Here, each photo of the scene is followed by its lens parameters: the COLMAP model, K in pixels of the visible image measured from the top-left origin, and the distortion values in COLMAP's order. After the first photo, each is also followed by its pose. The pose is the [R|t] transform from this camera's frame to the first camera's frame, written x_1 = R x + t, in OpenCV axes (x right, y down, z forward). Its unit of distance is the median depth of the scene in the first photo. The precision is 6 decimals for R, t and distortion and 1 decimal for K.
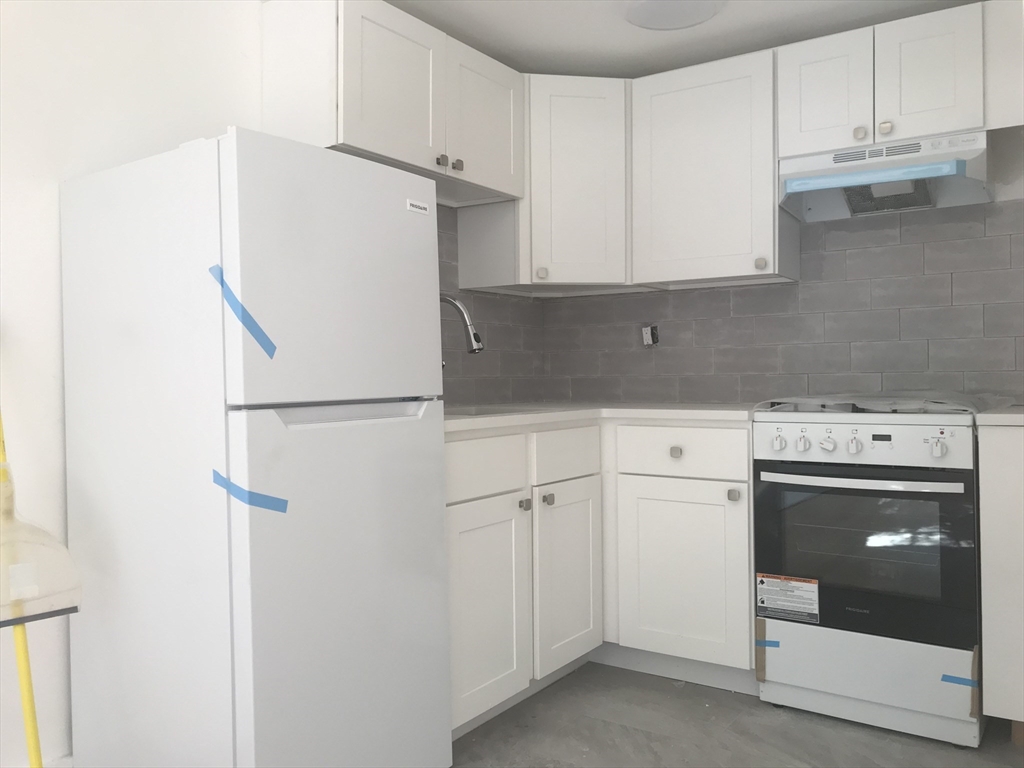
lens RADIAL K [[830.4, 0, 512.0], [0, 830.4, 384.0], [0, 0, 1]] dist [0.015983, 0.008837]
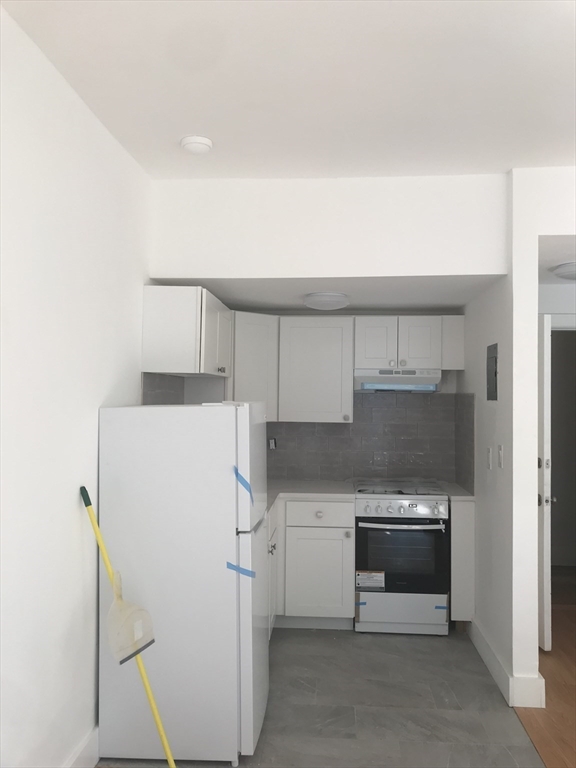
lens RADIAL K [[622.8, 0, 288.0], [0, 622.8, 384.0], [0, 0, 1]] dist [0.015983, 0.008837]
pose [[0.864641, 0.027673, 0.501627, -0.668327], [-0.012162, 0.999342, -0.034167, -0.191810], [-0.502242, 0.023442, 0.864409, -0.296125]]
